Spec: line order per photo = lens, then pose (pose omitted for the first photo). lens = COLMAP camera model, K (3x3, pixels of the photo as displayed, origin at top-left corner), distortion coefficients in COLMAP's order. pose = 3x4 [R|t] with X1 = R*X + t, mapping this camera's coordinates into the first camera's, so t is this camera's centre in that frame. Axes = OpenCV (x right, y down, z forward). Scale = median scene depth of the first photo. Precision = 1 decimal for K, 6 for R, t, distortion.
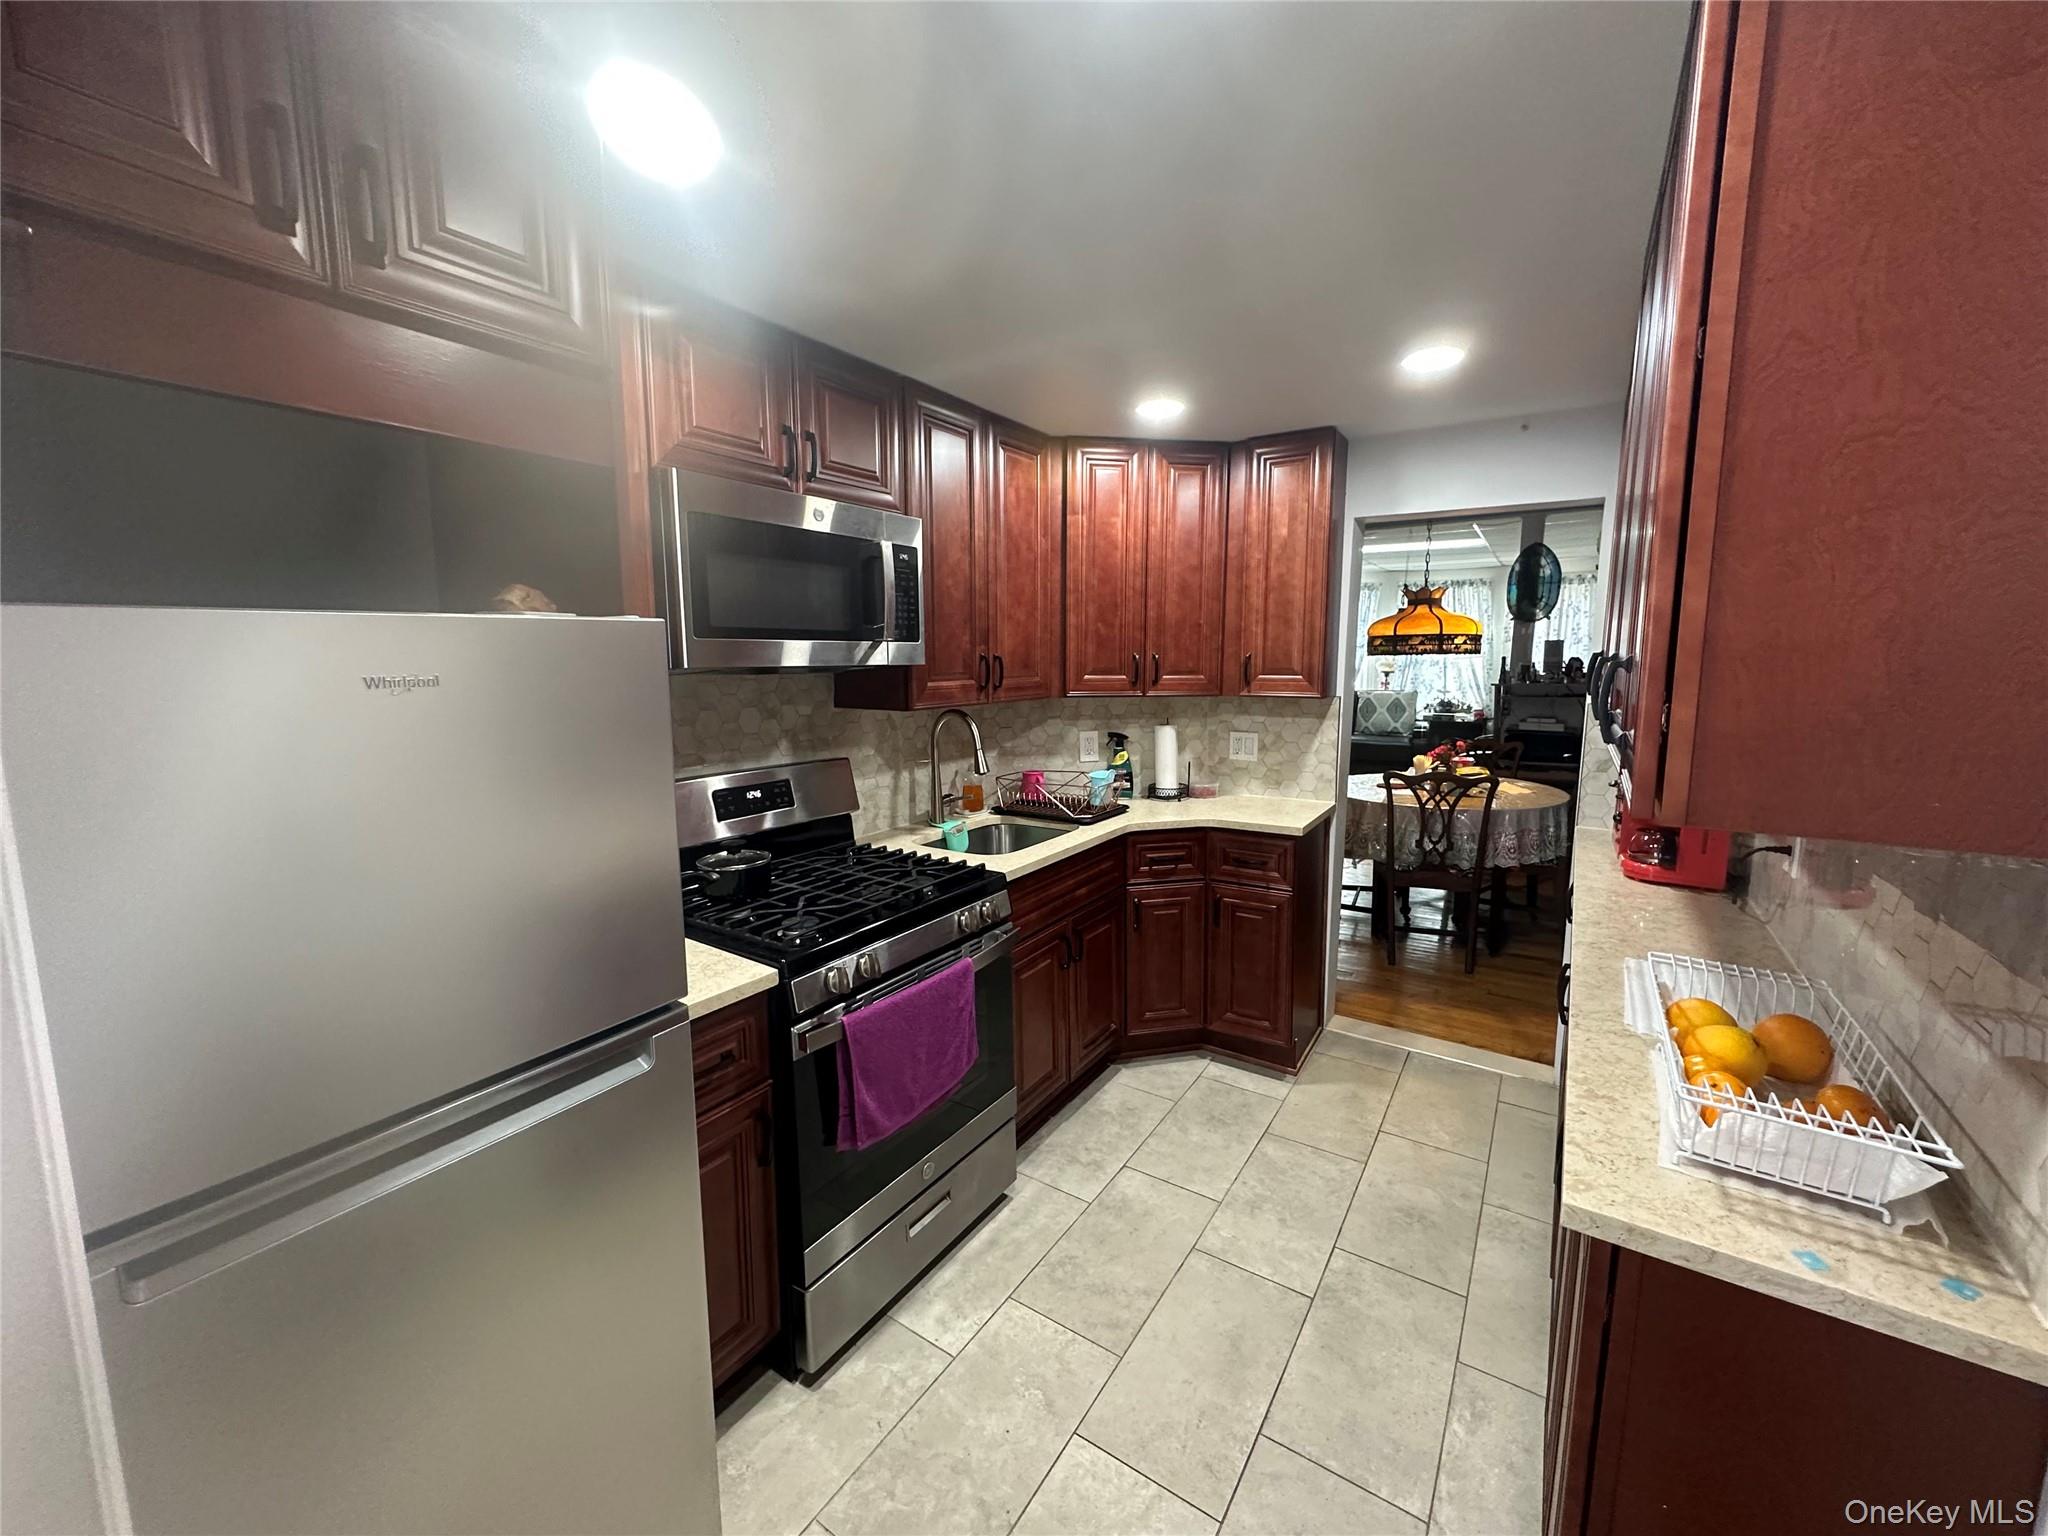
lens RADIAL K [[822.4, 0, 1018.5], [0, 822.4, 759.1], [0, 0, 1]] dist [0.002253, 0.000101]
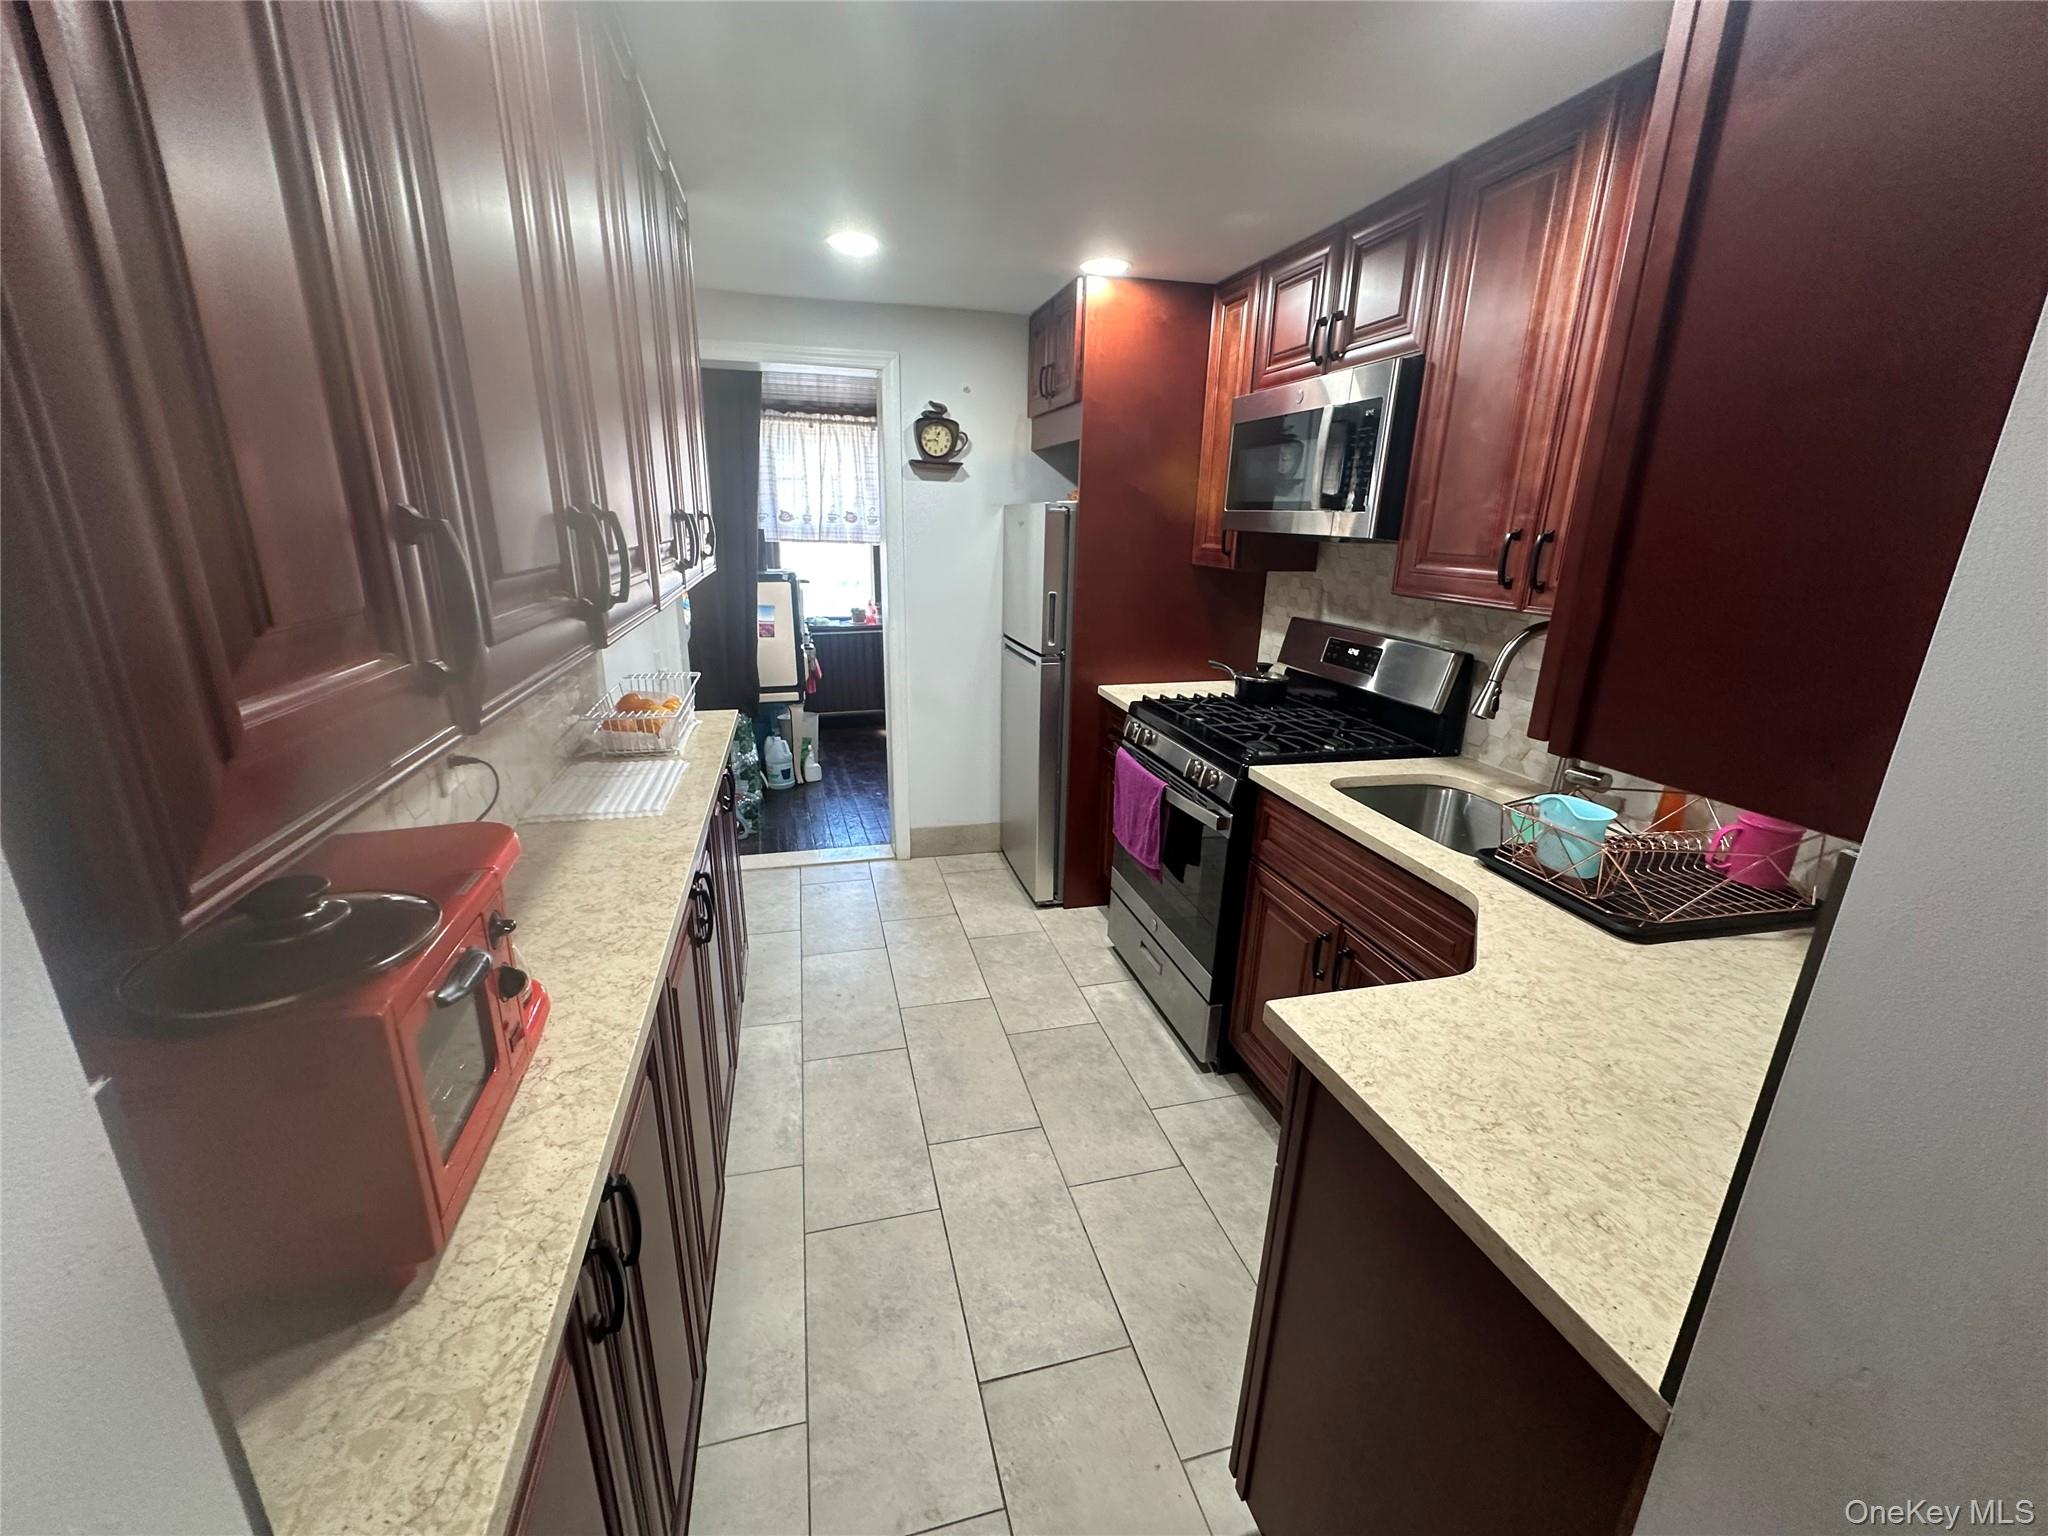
lens RADIAL K [[822.4, 0, 1018.5], [0, 822.4, 759.1], [0, 0, 1]] dist [0.002253, 0.000101]
pose [[-0.662410, 0.207695, -0.719775, 1.261602], [-0.113946, 0.921687, 0.370822, -0.285752], [0.740425, 0.327652, -0.586869, 2.073149]]
